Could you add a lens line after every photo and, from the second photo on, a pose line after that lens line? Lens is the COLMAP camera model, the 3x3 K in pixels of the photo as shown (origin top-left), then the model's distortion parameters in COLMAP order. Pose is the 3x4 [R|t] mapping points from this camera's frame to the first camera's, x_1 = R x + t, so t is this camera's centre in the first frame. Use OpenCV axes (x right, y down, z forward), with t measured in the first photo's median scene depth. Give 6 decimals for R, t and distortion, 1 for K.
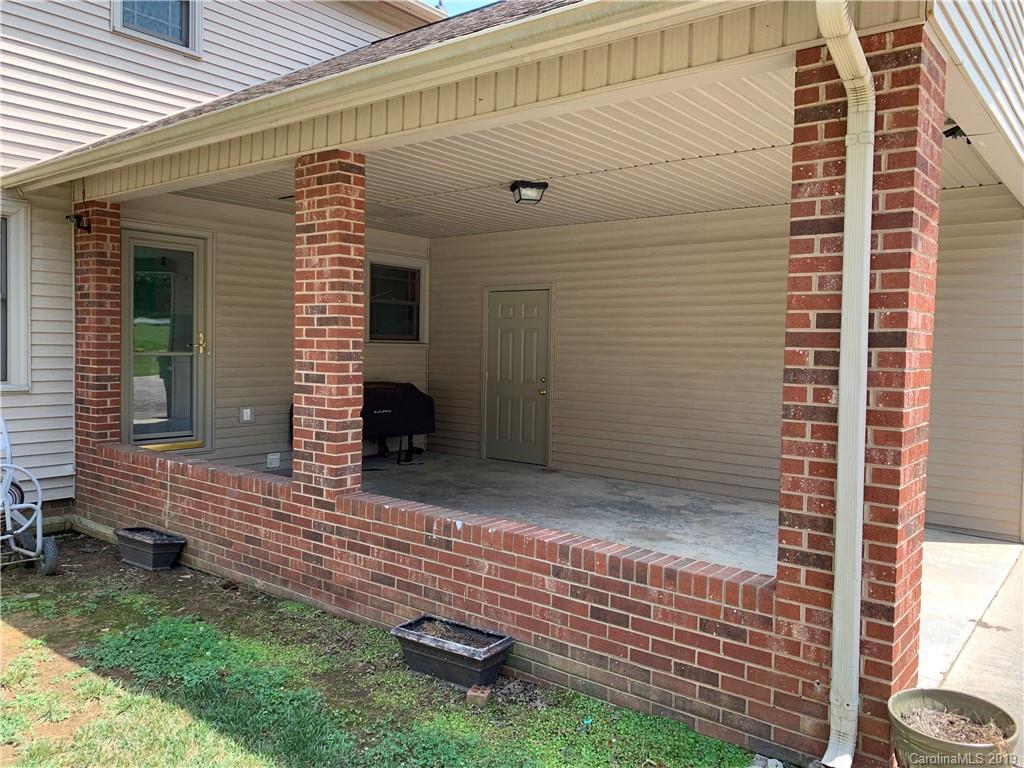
lens RADIAL K [[795.9, 0, 511.3], [0, 795.9, 385.4], [0, 0, 1]] dist [-0.003677, 0.012700]
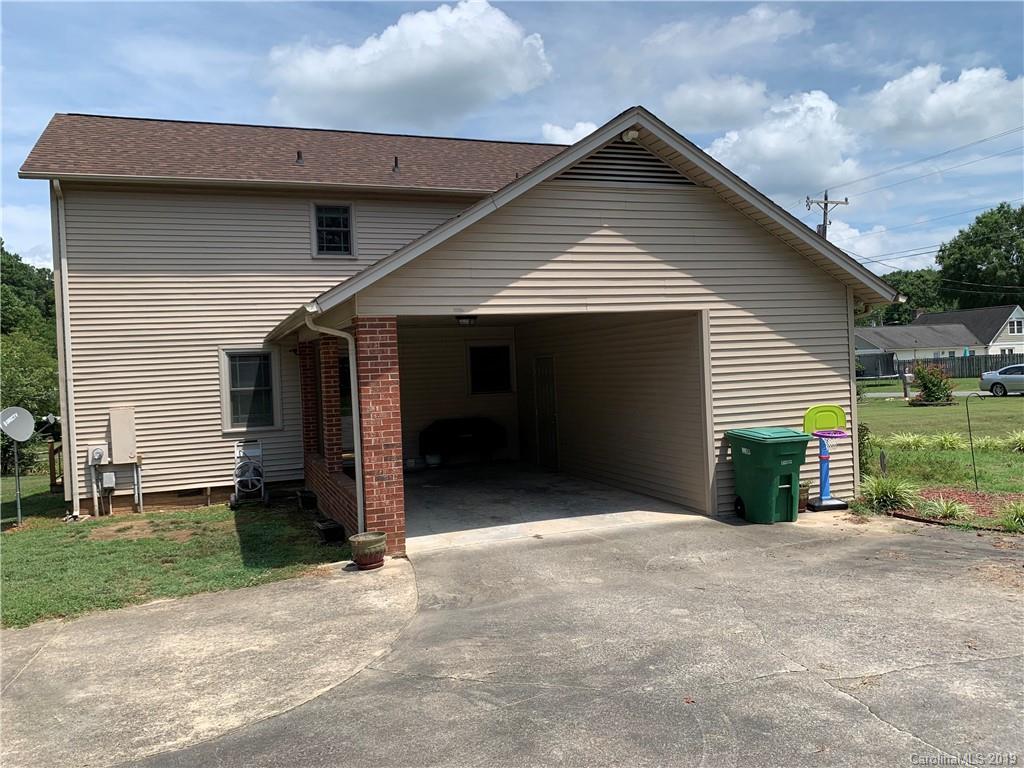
lens RADIAL K [[795.9, 0, 511.7], [0, 795.9, 382.0], [0, 0, 1]] dist [-0.003677, 0.012700]
pose [[0.857073, -0.048344, -0.512922, 1.084388], [0.035464, 0.998762, -0.034876, -0.025402], [0.513973, 0.011701, 0.857727, -0.571510]]
